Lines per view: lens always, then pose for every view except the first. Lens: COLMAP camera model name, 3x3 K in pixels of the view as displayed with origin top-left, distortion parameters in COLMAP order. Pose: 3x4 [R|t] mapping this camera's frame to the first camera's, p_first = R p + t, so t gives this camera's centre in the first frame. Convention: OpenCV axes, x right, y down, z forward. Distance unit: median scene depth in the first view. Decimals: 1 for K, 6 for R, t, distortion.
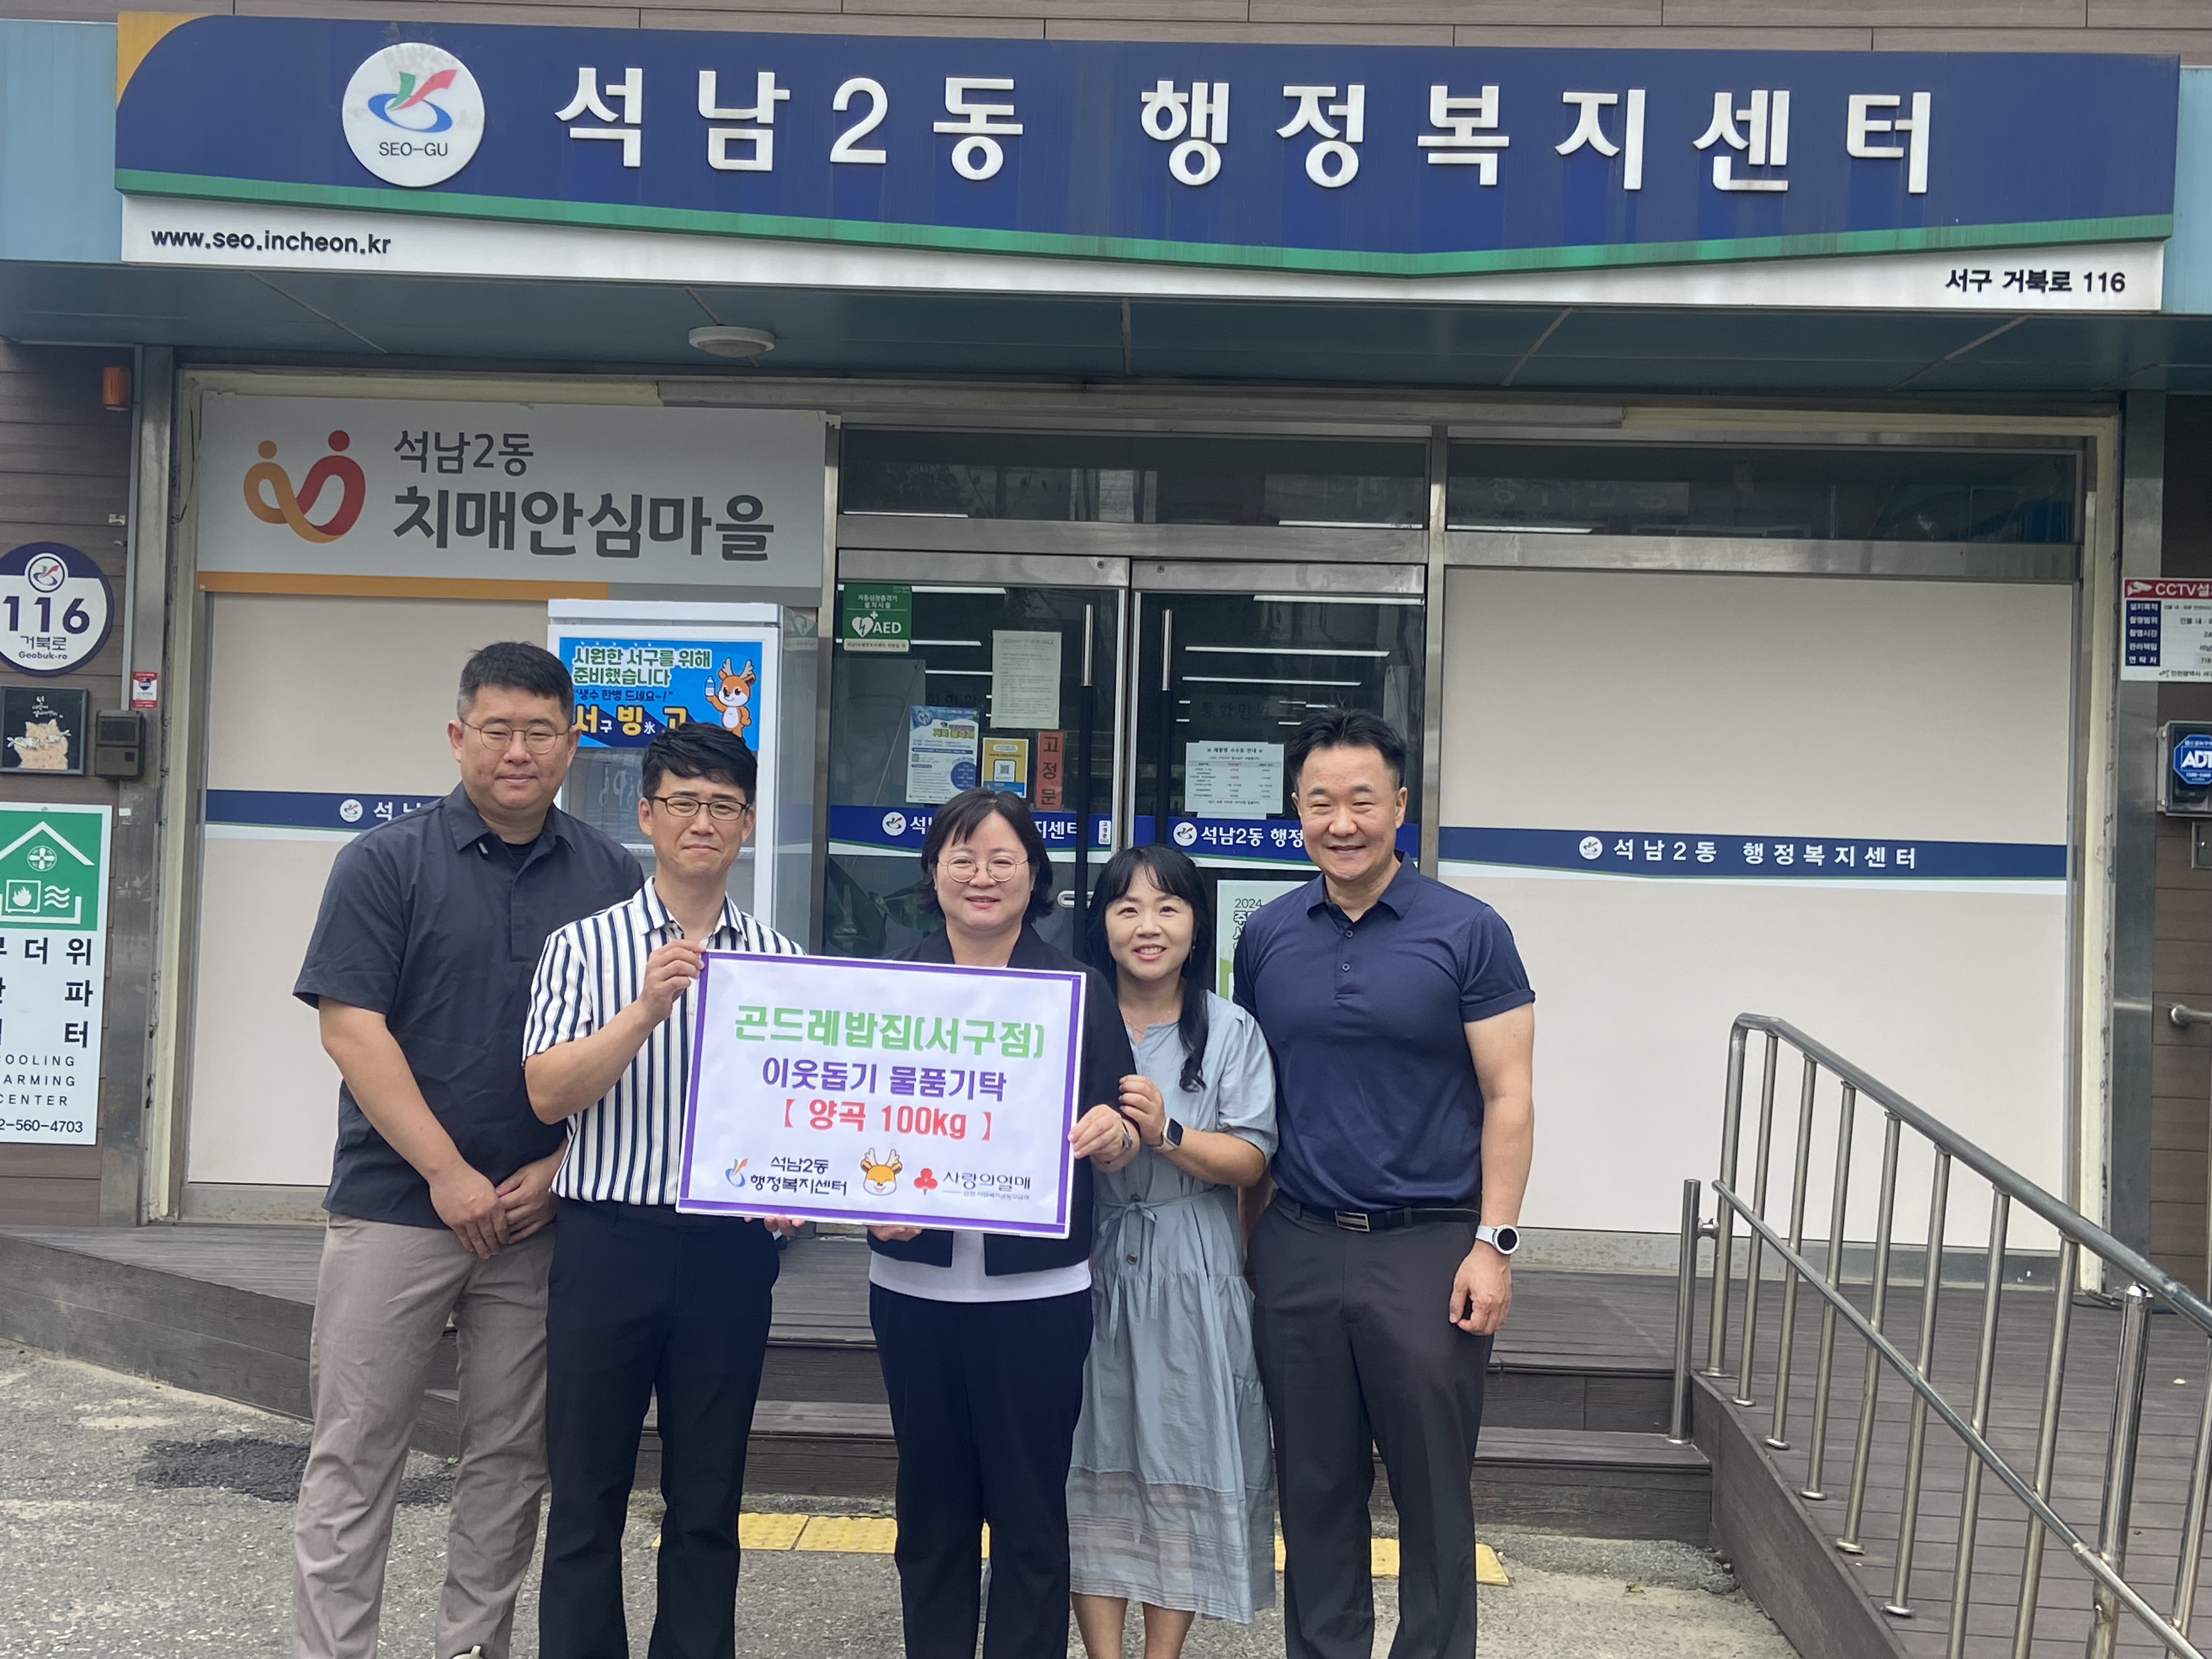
lens RADIAL K [[2601.3, 0, 1064.3], [0, 2601.3, 808.3], [0, 0, 1]] dist [0.083533, 0.000000]
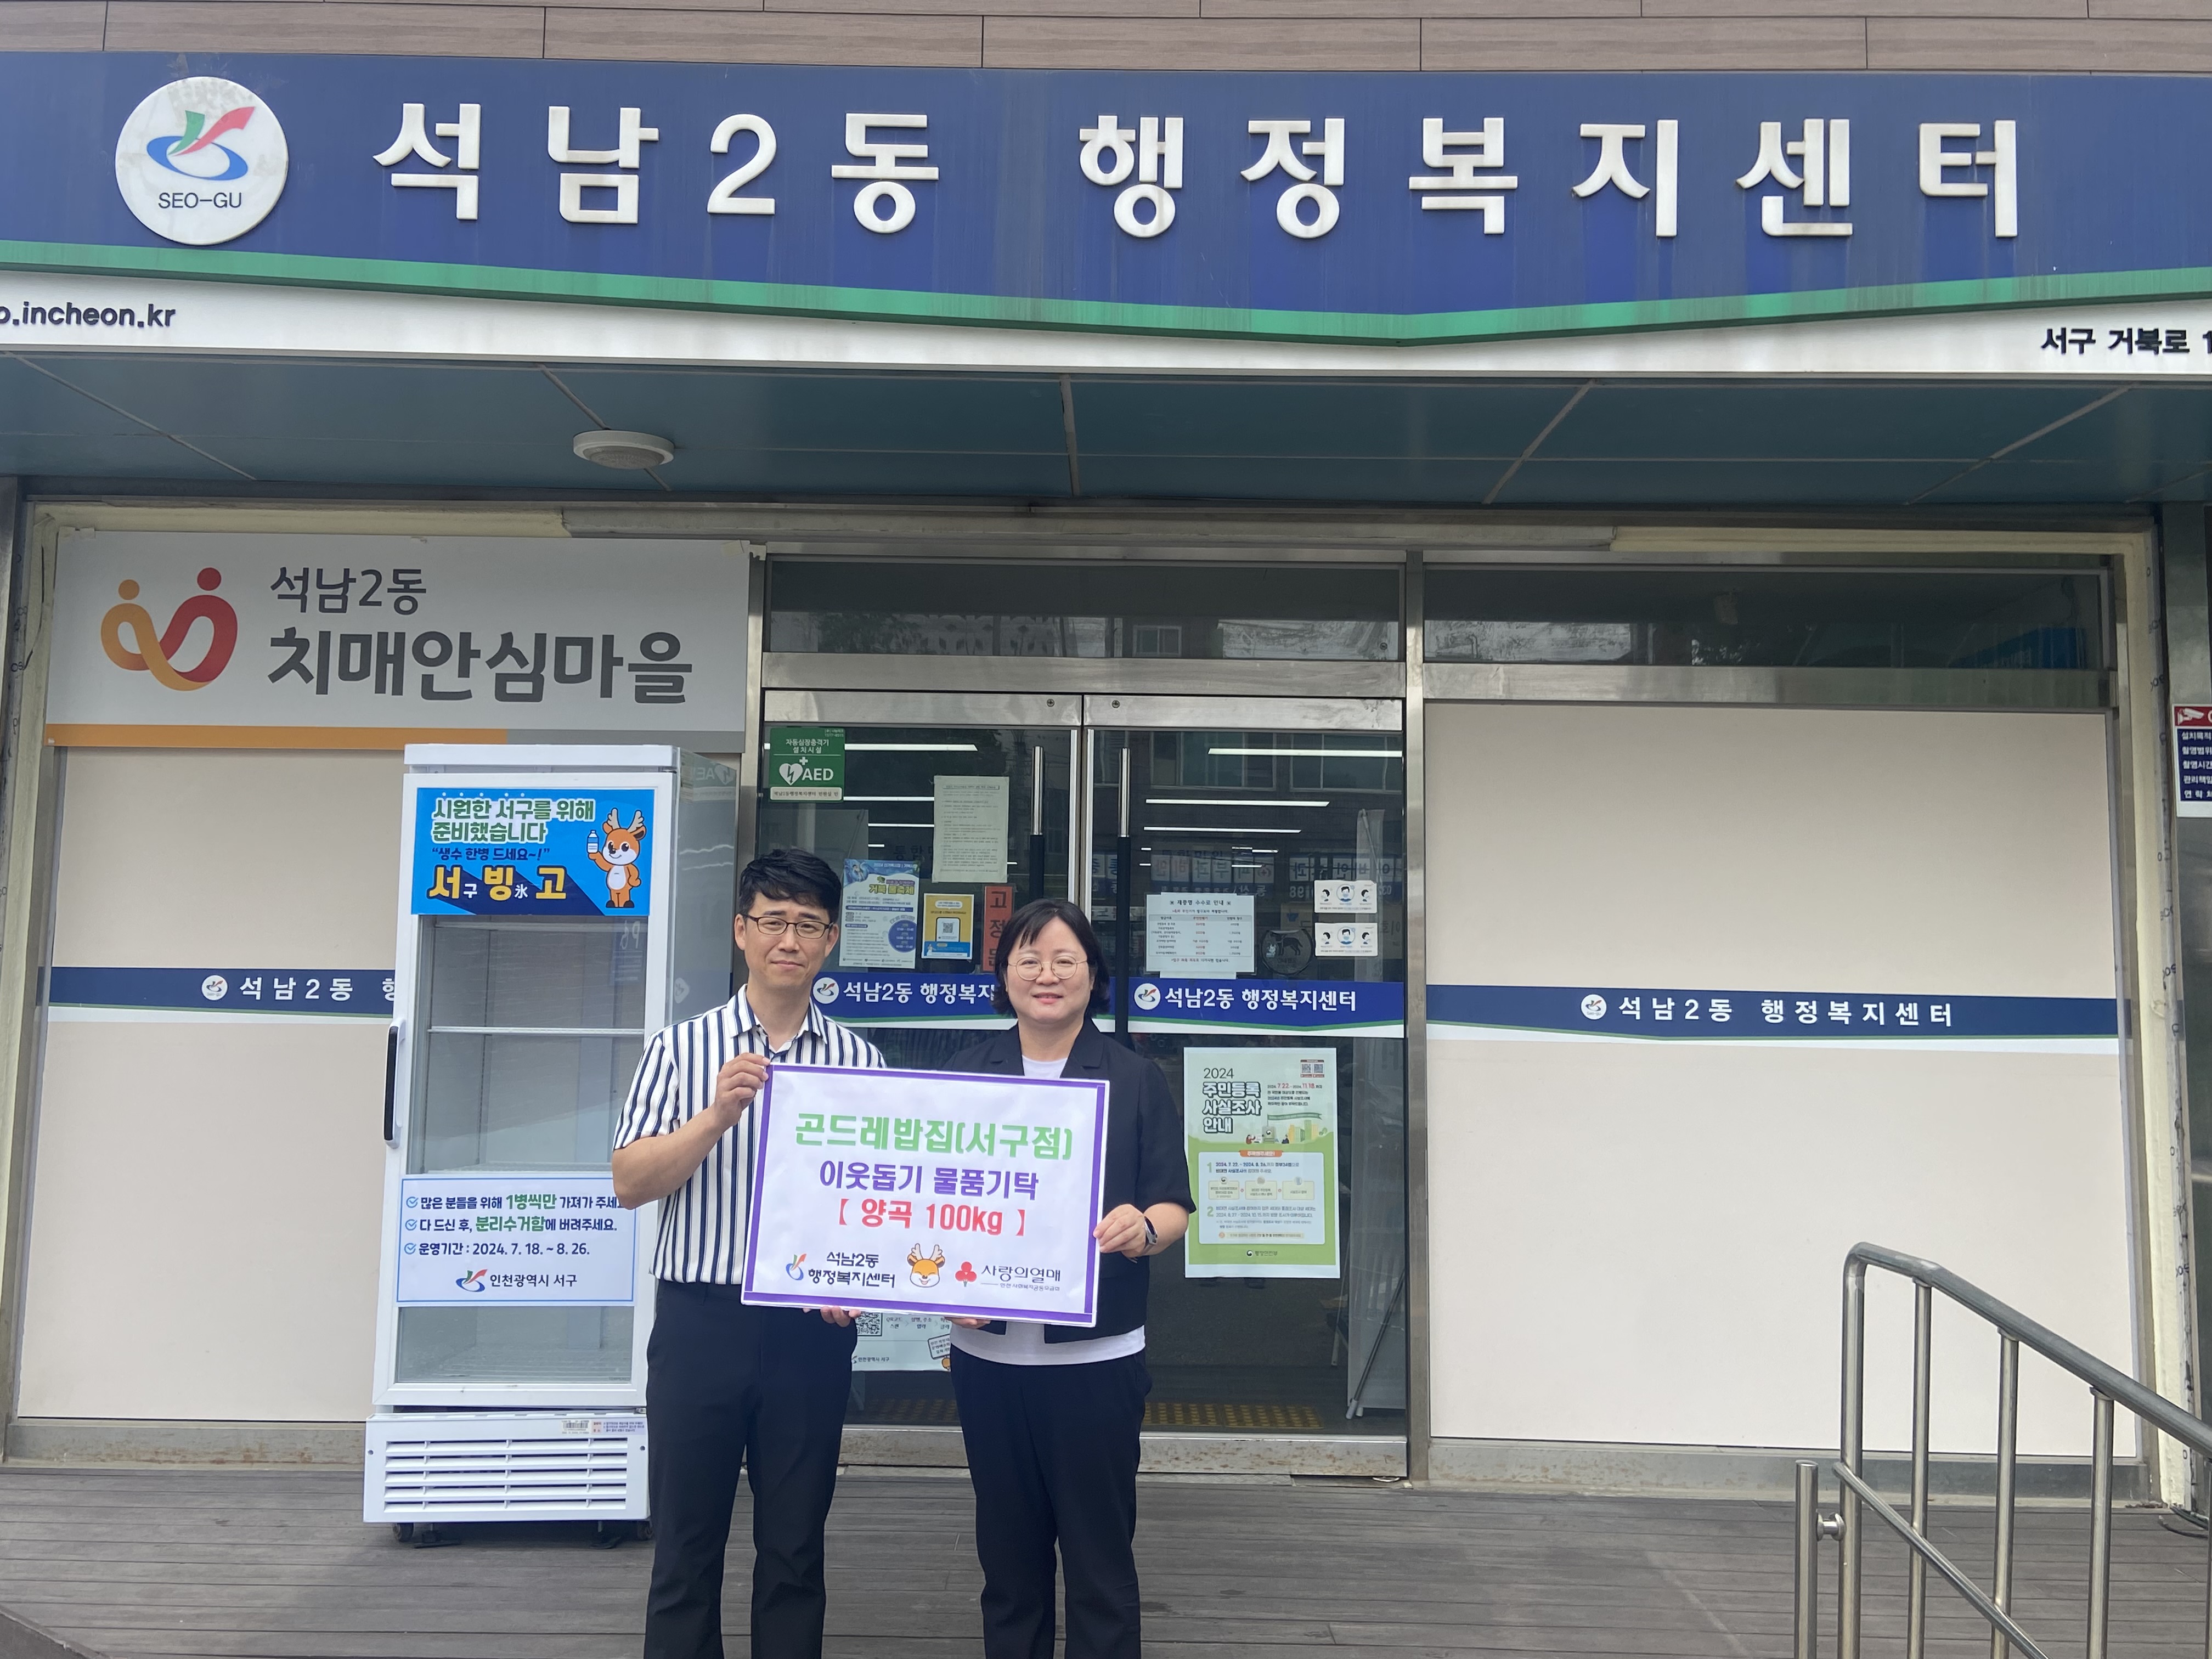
lens RADIAL K [[1964.1, 0, 1113.3], [0, 1964.1, 781.4], [0, 0, 1]] dist [0.106881, -0.120702]
pose [[0.999497, -0.012730, 0.029056, 0.017181], [0.014861, 0.997122, -0.074348, -0.015729], [-0.028026, 0.074742, 0.996809, 0.341669]]
